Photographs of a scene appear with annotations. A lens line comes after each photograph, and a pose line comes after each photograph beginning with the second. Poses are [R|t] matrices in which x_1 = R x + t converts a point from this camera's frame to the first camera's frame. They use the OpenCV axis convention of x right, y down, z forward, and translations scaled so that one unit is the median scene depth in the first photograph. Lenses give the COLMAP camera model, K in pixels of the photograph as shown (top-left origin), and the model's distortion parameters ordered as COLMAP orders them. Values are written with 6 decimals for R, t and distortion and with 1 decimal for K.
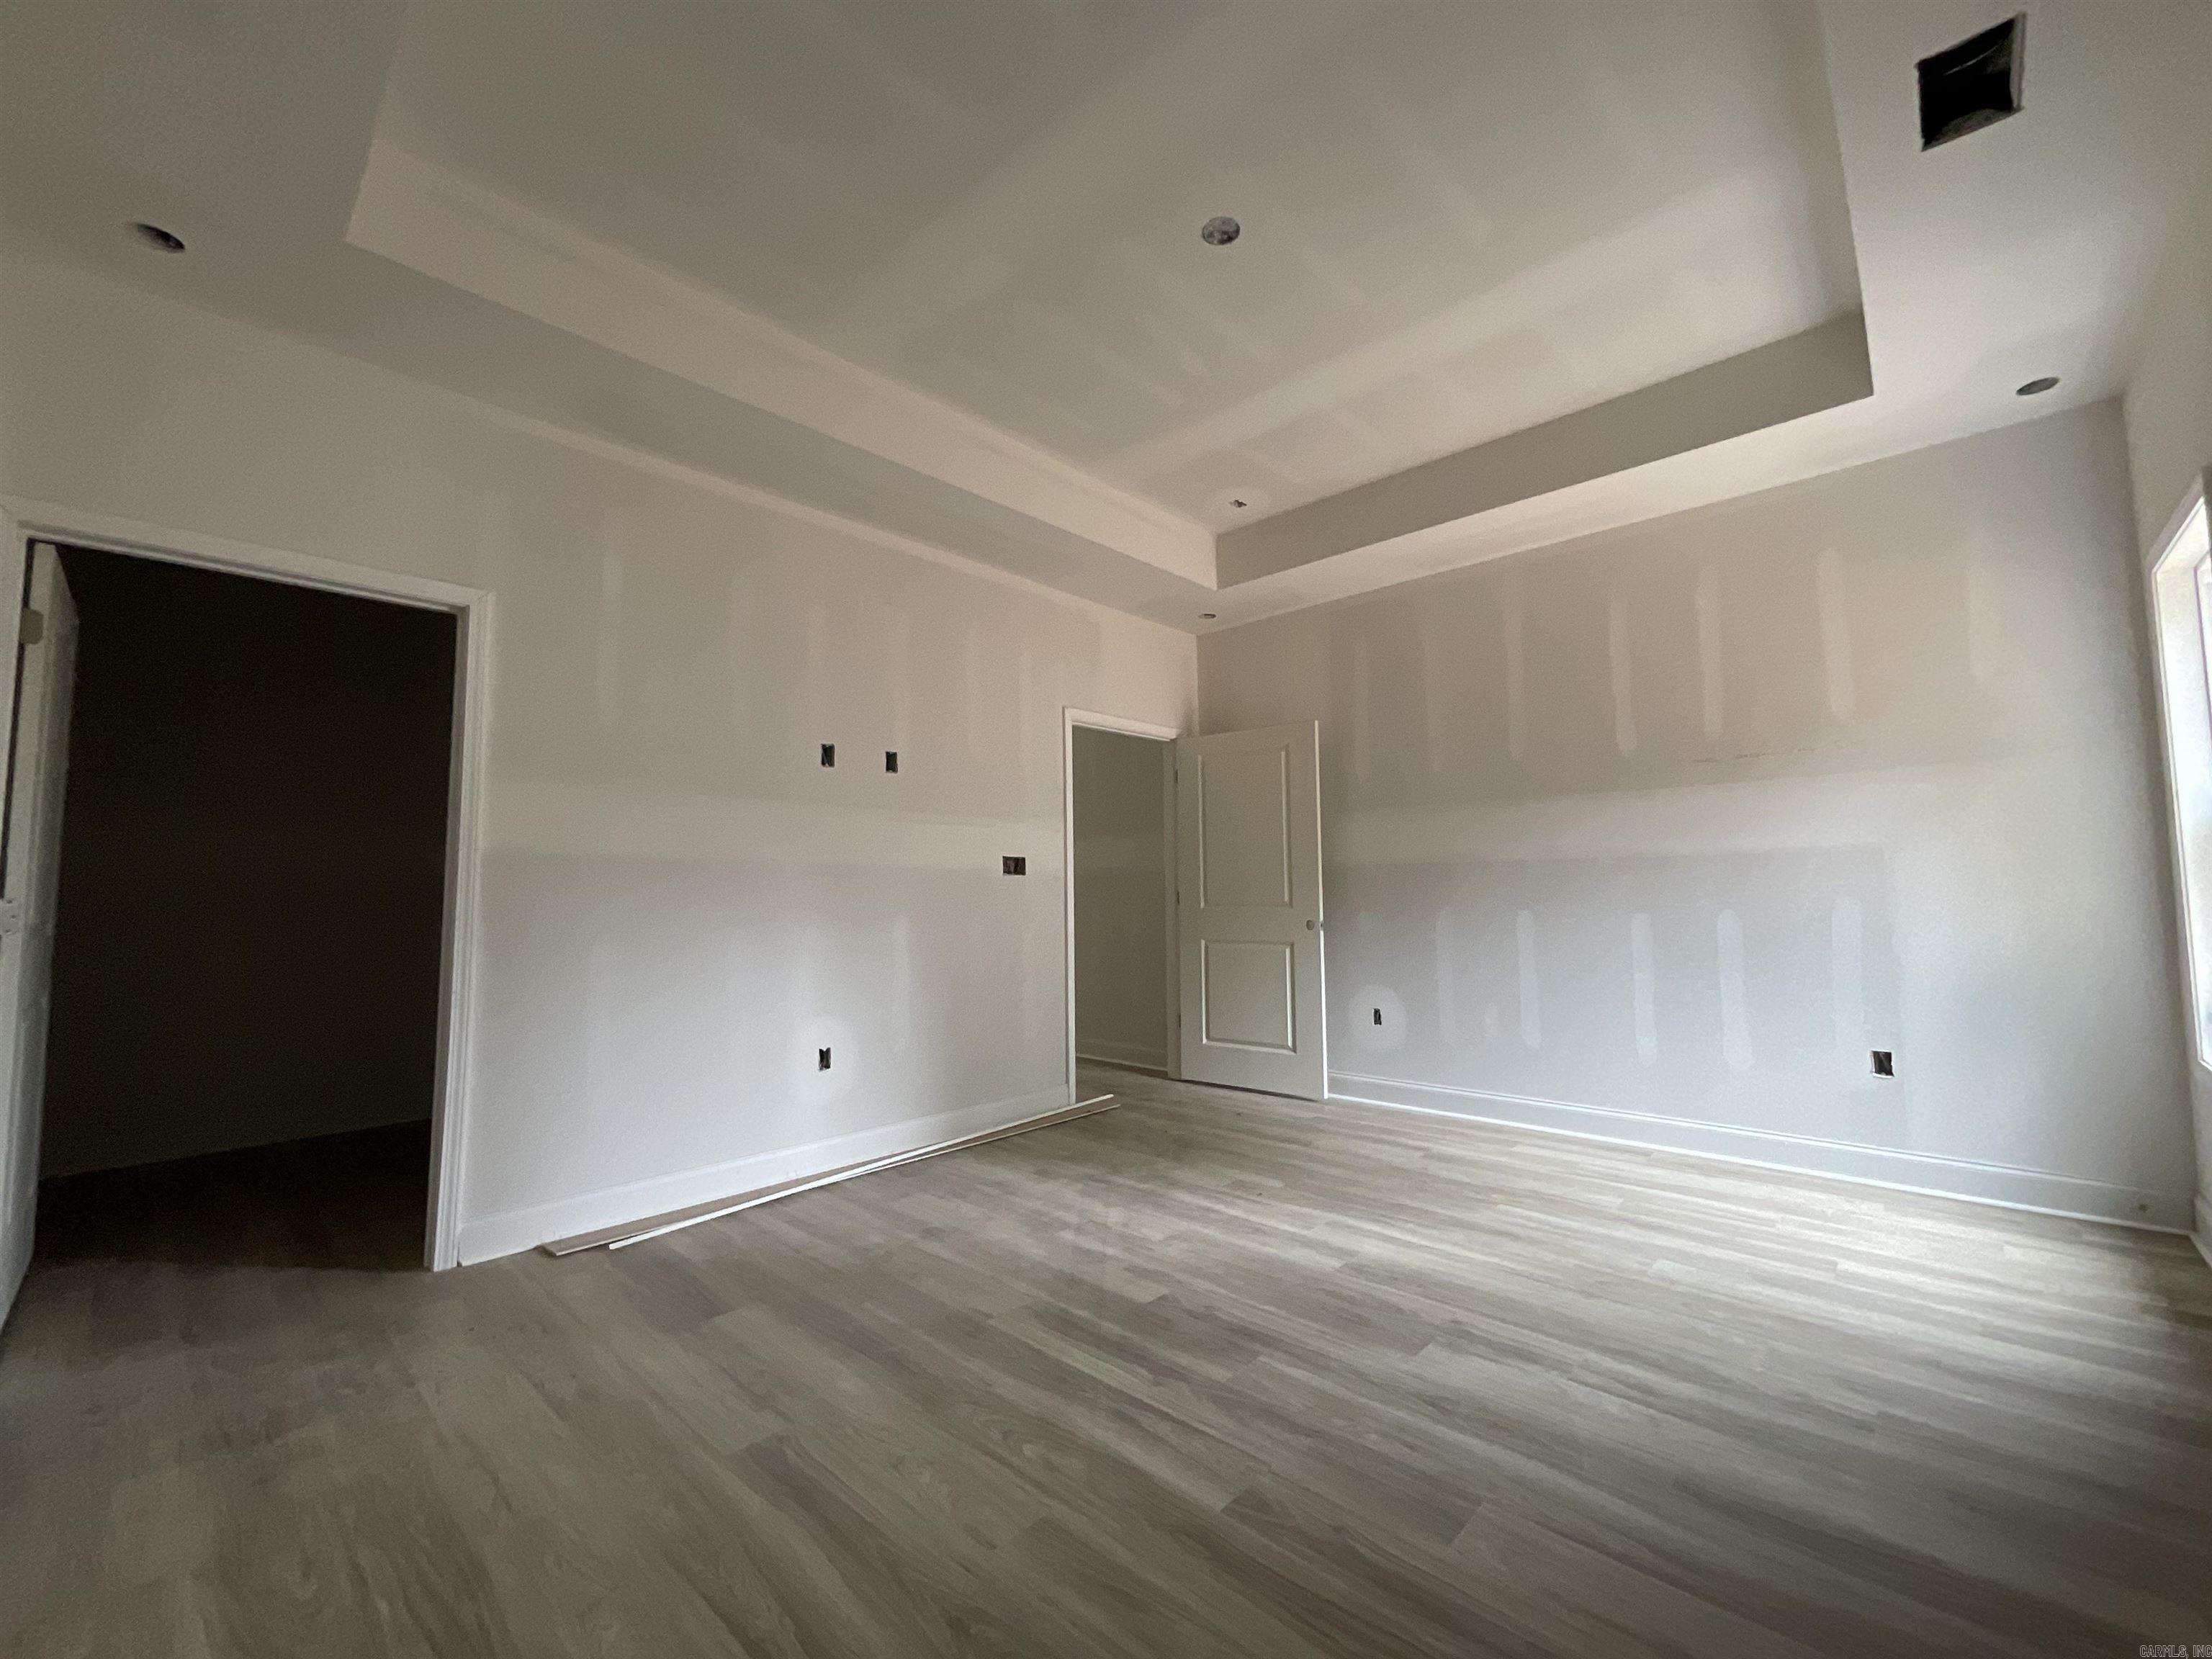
lens RADIAL K [[901.7, 0, 1106.0], [0, 901.7, 829.5], [0, 0, 1]] dist [0.000624, 0.000228]
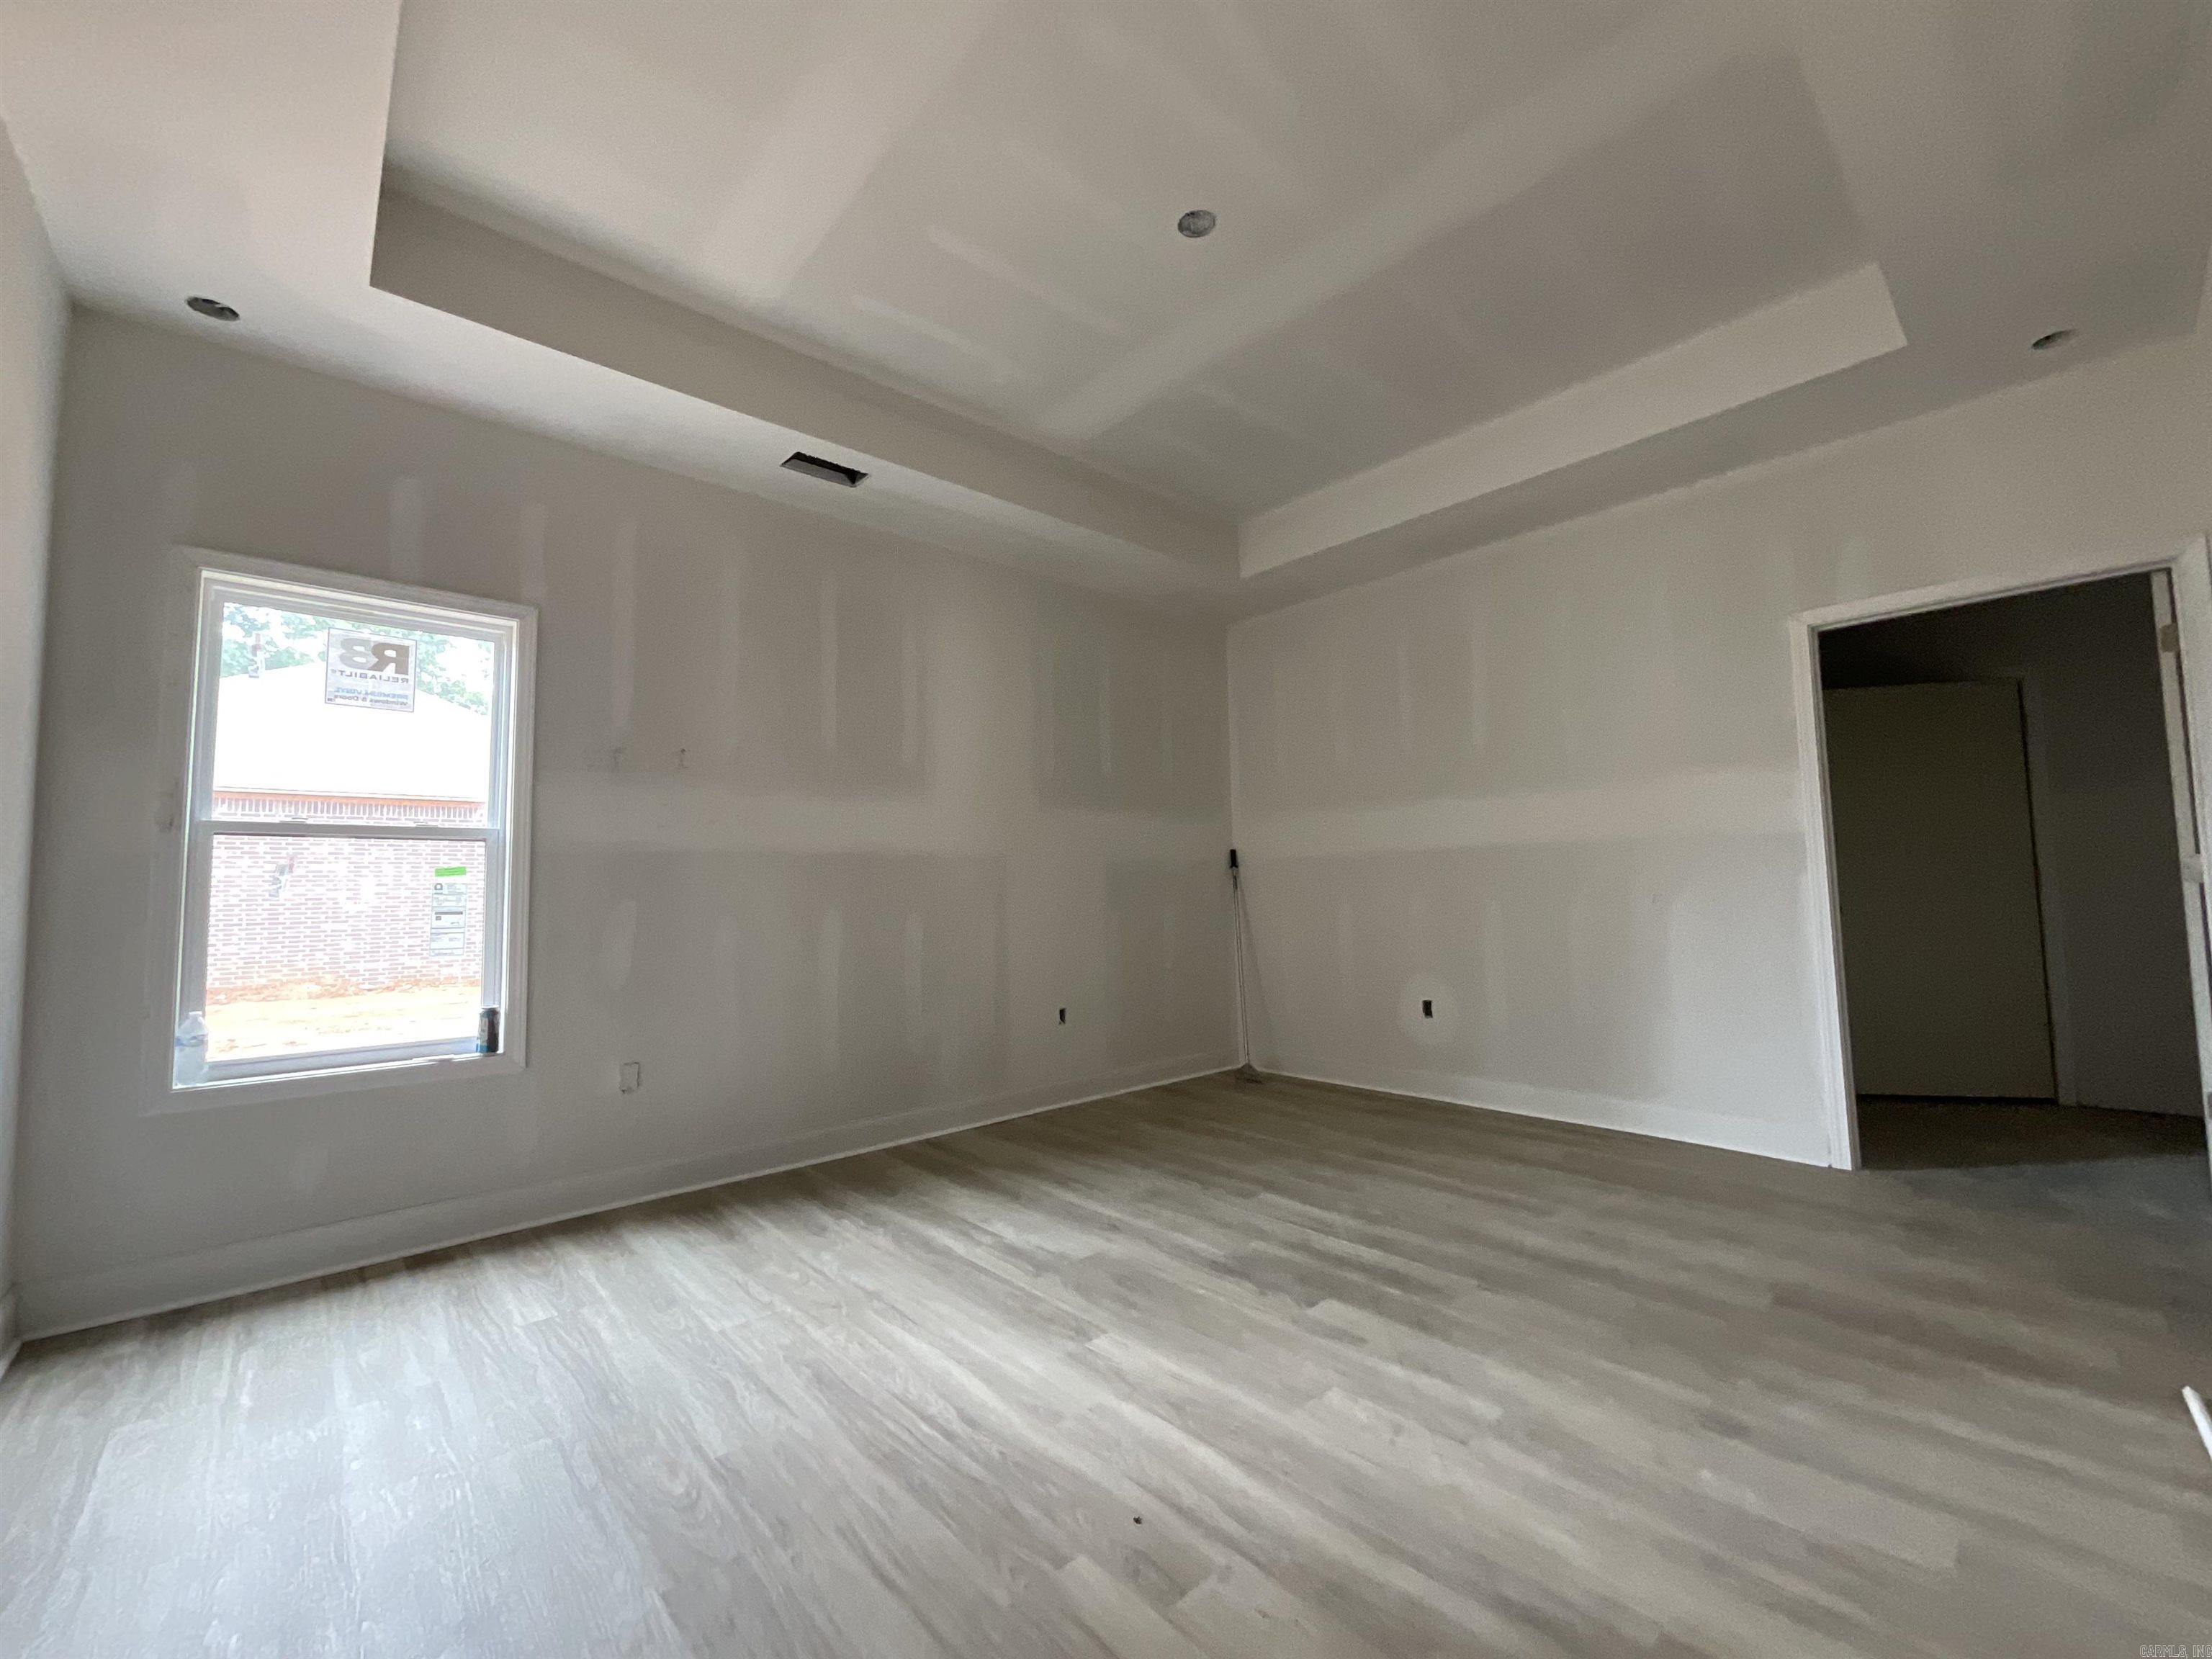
lens RADIAL K [[901.7, 0, 1106.0], [0, 901.7, 829.5], [0, 0, 1]] dist [0.000624, 0.000228]
pose [[-0.995847, 0.036011, 0.083619, 0.170454], [0.023764, 0.989425, -0.143089, 0.147861], [-0.087888, -0.140507, -0.986171, 1.907955]]
